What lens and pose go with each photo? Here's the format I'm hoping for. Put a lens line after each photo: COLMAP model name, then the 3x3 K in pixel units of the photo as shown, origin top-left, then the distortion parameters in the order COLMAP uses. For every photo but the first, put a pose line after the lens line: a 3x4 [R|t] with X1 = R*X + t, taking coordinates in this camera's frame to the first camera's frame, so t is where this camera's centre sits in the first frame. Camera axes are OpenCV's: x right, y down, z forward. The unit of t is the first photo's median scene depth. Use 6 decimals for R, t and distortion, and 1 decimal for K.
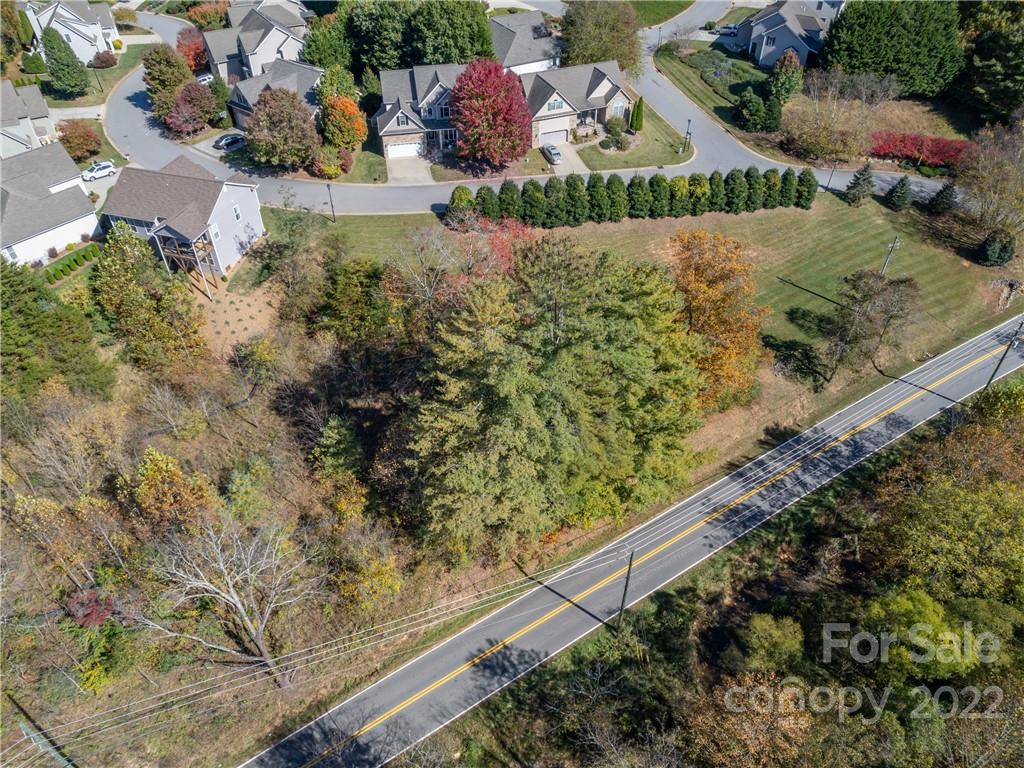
lens RADIAL K [[737.8, 0, 514.9], [0, 737.8, 391.6], [0, 0, 1]] dist [-0.077304, 0.067403]
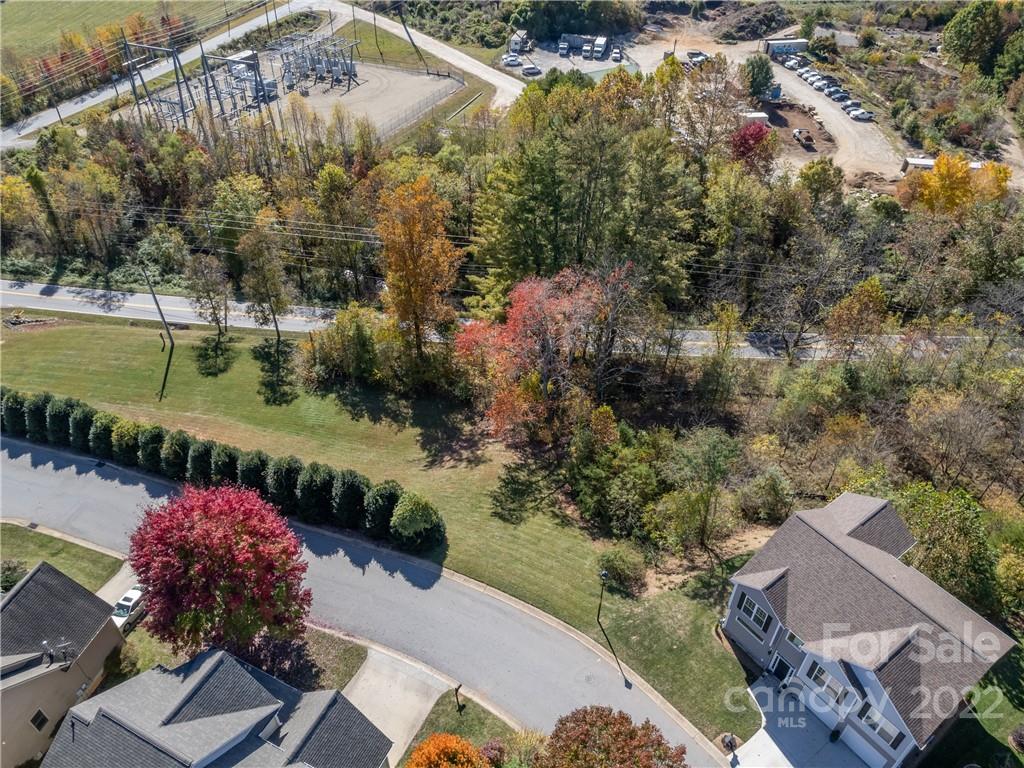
lens RADIAL K [[737.8, 0, 509.1], [0, 737.8, 390.2], [0, 0, 1]] dist [-0.077304, 0.067403]
pose [[-0.797989, -0.388745, 0.460534, -0.365212], [0.408085, 0.213778, 0.887562, -0.764726], [-0.443487, 0.896201, -0.011951, 0.828740]]
